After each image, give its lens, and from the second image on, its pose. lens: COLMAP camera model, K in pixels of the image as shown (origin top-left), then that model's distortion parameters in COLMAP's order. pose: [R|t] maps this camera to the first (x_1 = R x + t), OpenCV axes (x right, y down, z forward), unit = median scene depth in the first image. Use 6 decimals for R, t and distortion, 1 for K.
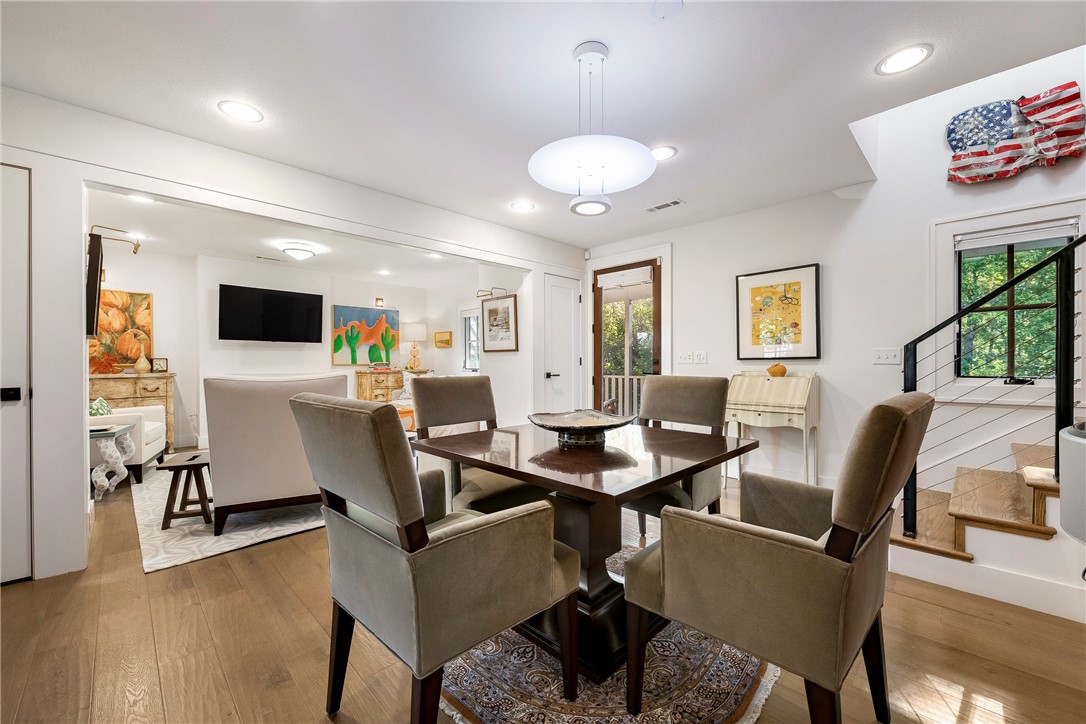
lens RADIAL K [[432.5, 0, 543.0], [0, 432.5, 364.3], [0, 0, 1]] dist [0.001013, -0.003534]
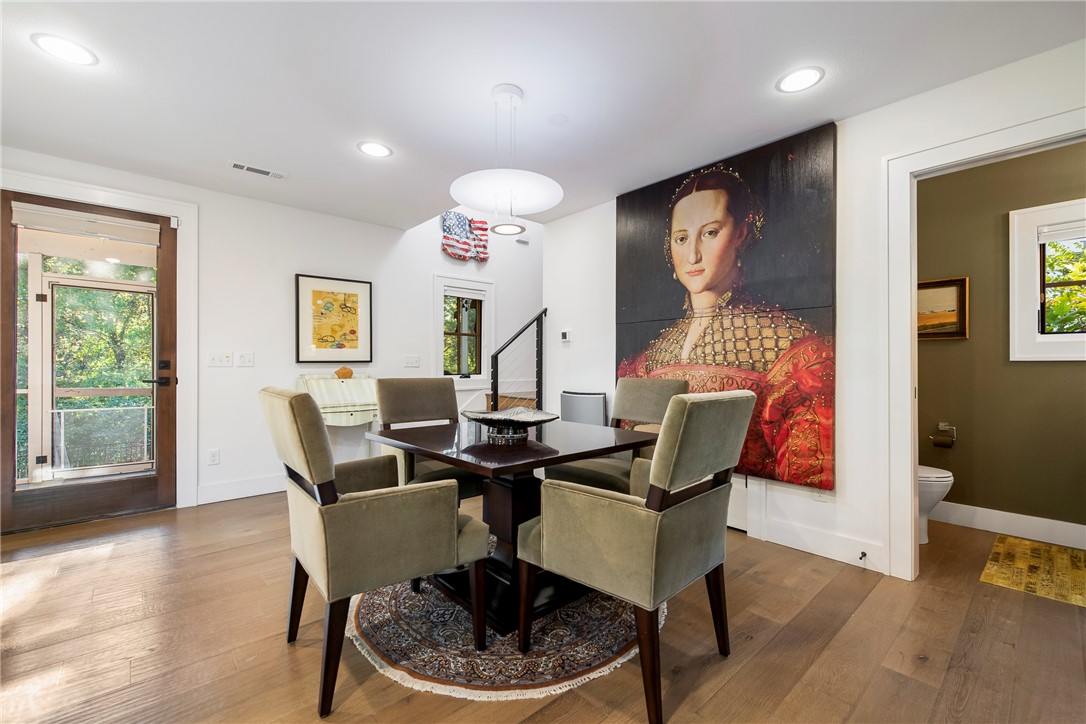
lens RADIAL K [[464.7, 0, 547.8], [0, 464.7, 363.6], [0, 0, 1]] dist [0.000148, 0.000050]
pose [[0.030570, 0.007578, 0.999504, -0.411256], [0.003358, 0.999965, -0.007684, 0.000972], [-0.999527, 0.003591, 0.030543, 0.316547]]
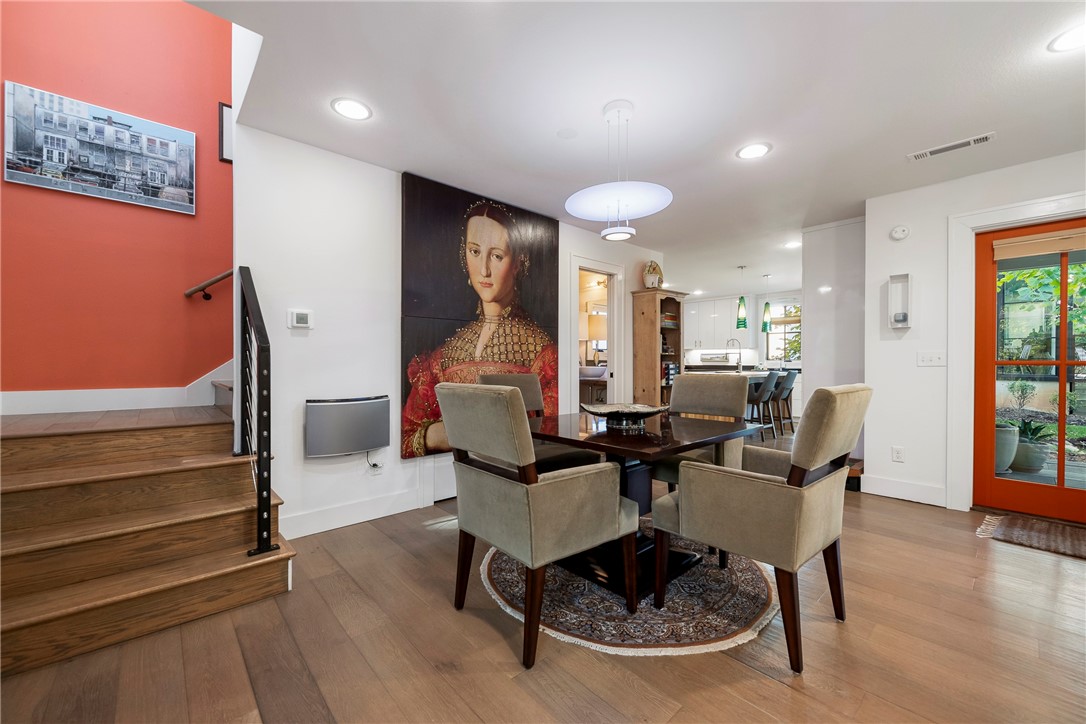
lens RADIAL K [[432.5, 0, 543.0], [0, 432.5, 364.3], [0, 0, 1]] dist [0.001013, -0.003534]
pose [[-0.999774, 0.004083, 0.020881, 0.096265], [0.004249, 0.999960, 0.007927, -0.002976], [-0.020847, 0.008014, -0.999751, 0.811561]]
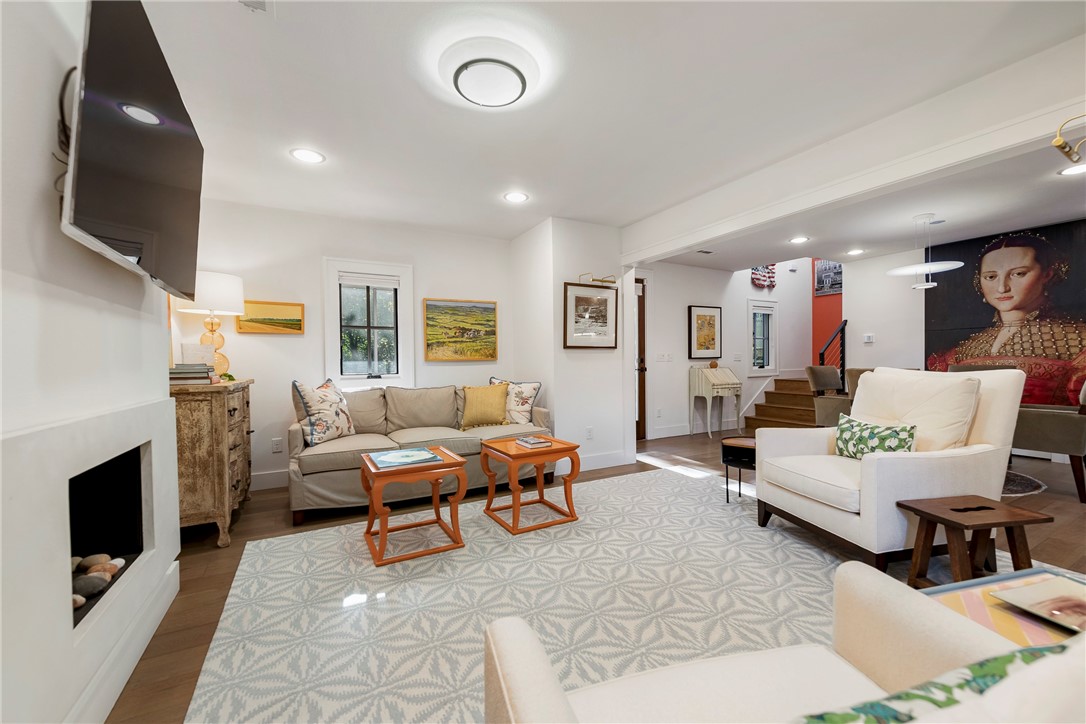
lens RADIAL K [[432.5, 0, 543.0], [0, 432.5, 364.3], [0, 0, 1]] dist [0.001013, -0.003534]
pose [[0.262265, -0.006560, 0.964974, -0.913103], [0.014409, 0.999892, 0.002882, -0.001675], [-0.964888, 0.013148, 0.262331, 0.831247]]
